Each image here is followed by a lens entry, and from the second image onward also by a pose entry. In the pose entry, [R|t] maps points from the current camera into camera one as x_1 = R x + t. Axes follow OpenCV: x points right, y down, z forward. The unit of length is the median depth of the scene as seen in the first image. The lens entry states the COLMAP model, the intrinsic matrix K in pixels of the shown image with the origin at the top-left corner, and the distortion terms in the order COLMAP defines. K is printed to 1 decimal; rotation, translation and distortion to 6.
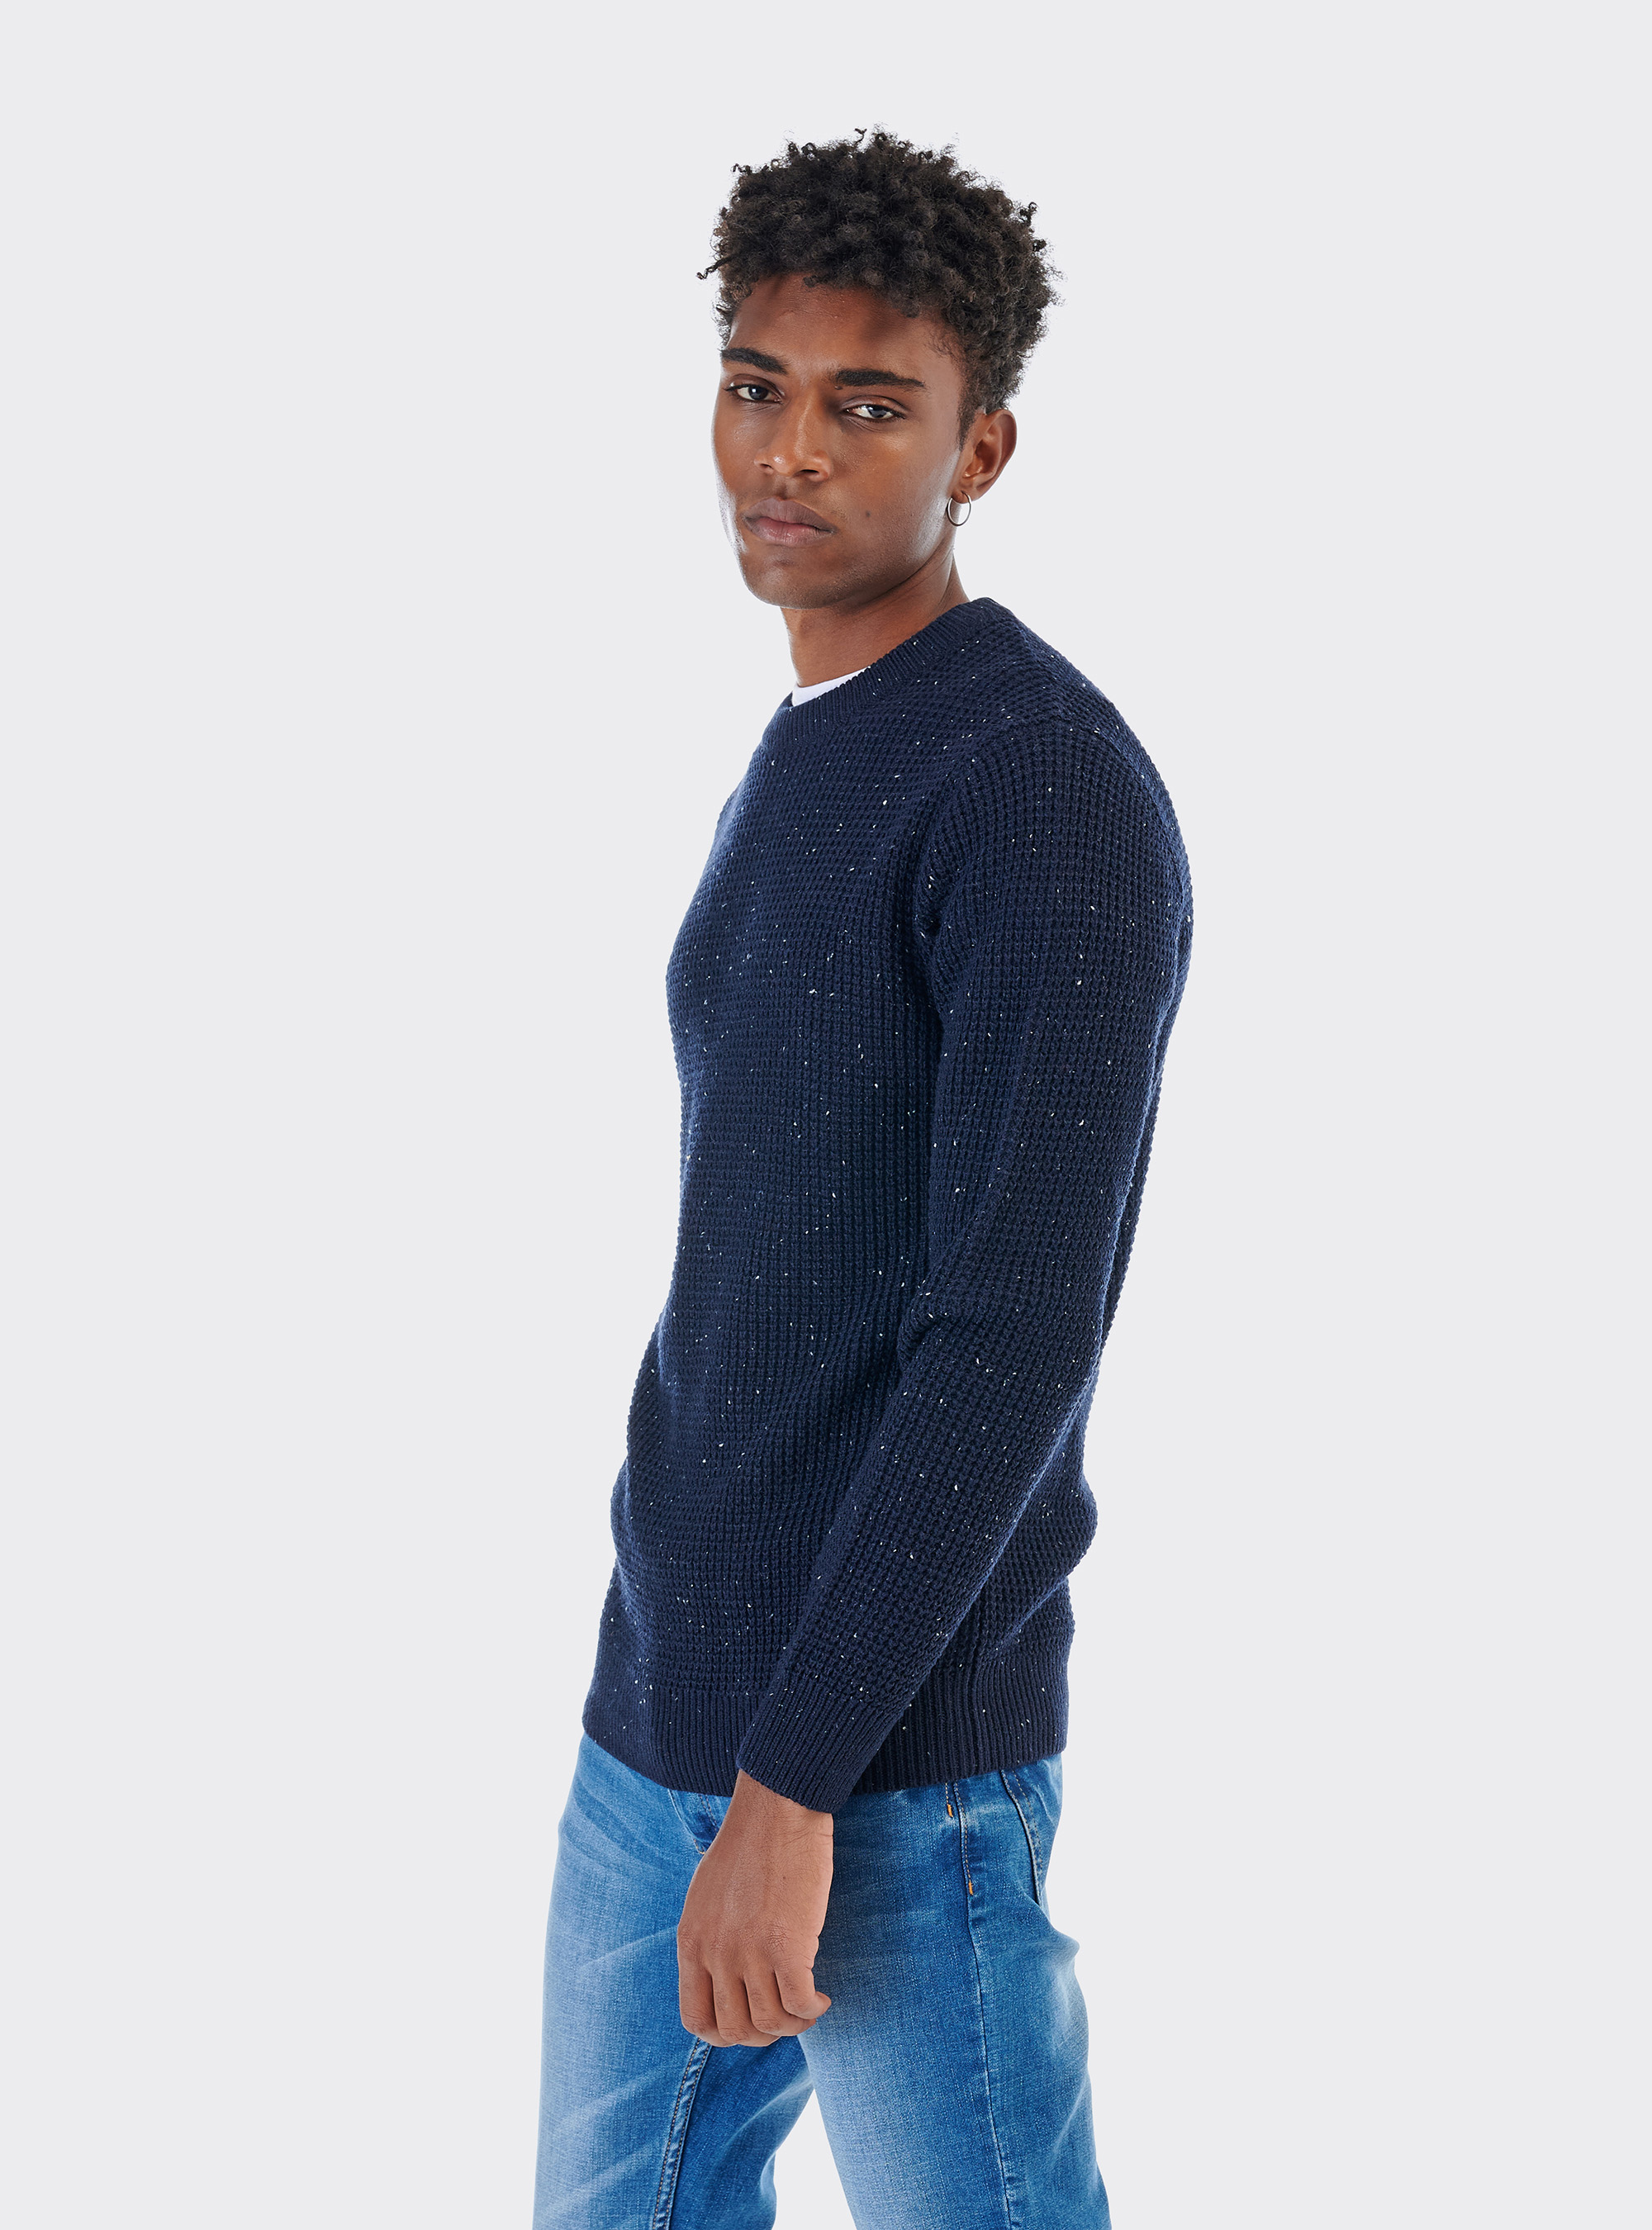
lens RADIAL K [[5596.8, 0, 826.0], [0, 5596.8, 1115.0], [0, 0, 1]] dist [-1.063906, 32.729292]
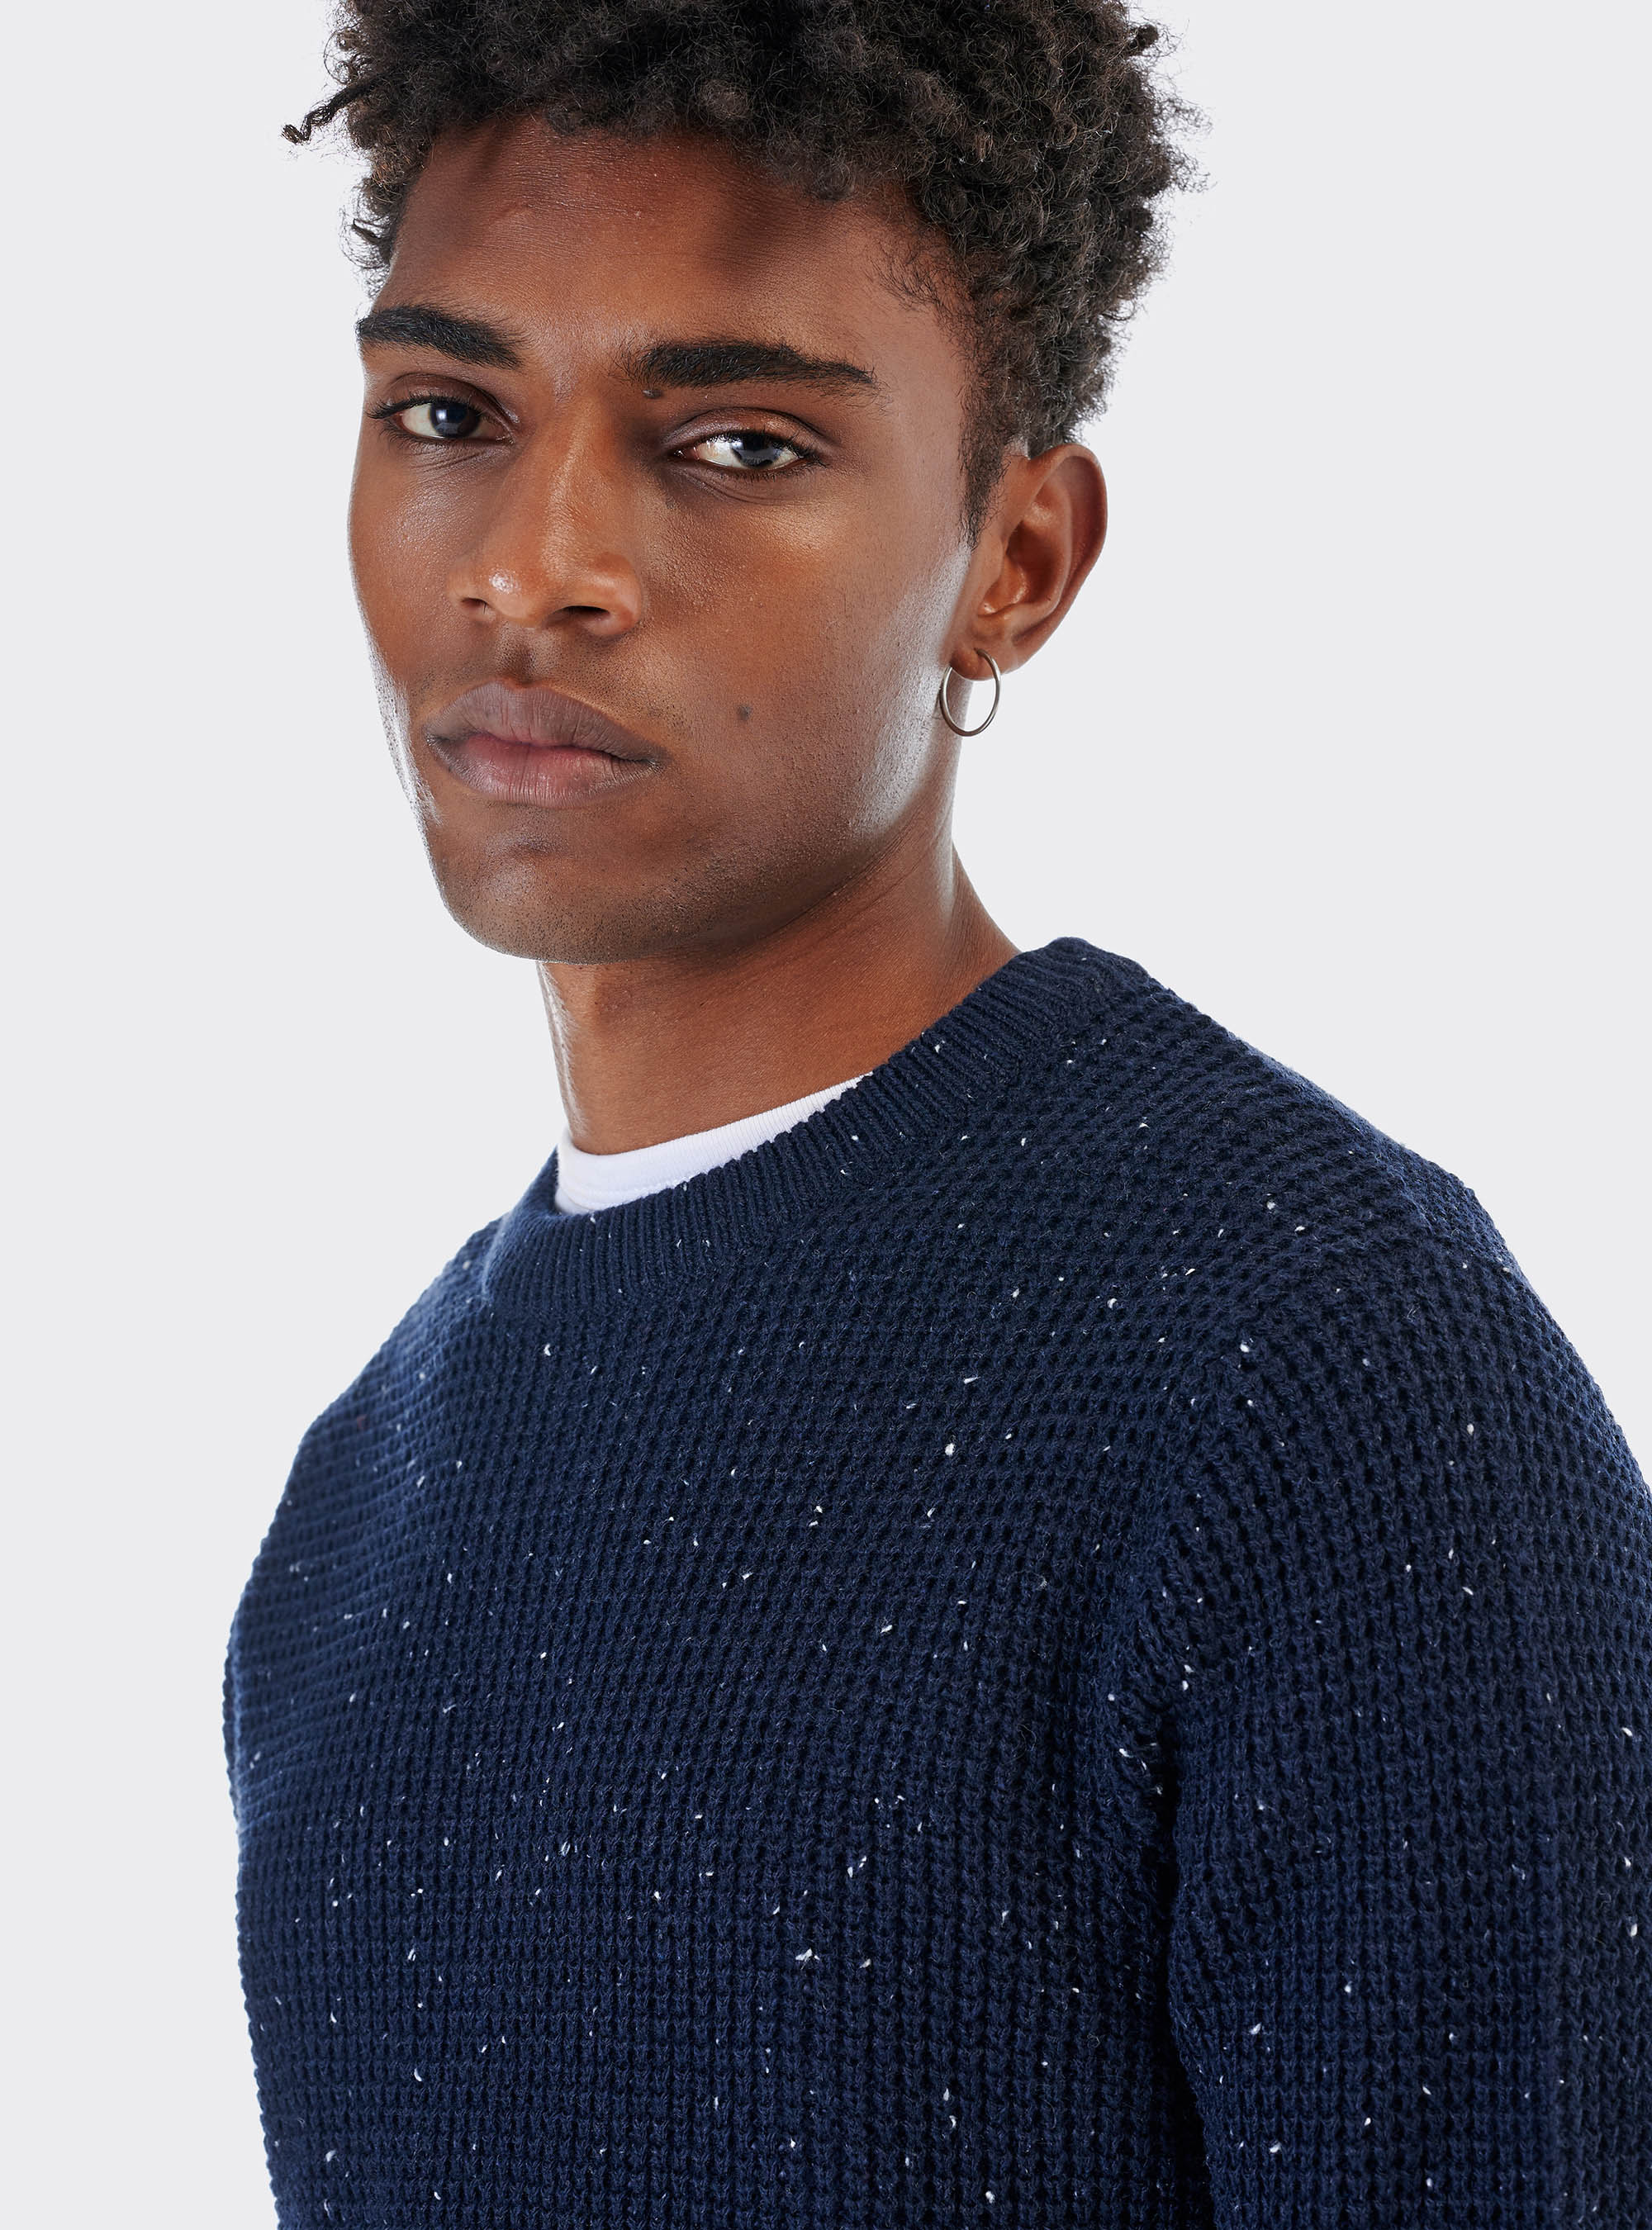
lens RADIAL K [[6078.7, 0, 826.0], [0, 6078.7, 1115.0], [0, 0, 1]] dist [0.133294, 0.348961]
pose [[0.998956, -0.045677, -0.000340, 0.012216], [0.045612, 0.997887, -0.046276, -0.059907], [0.002453, 0.046212, 0.998929, 0.572864]]
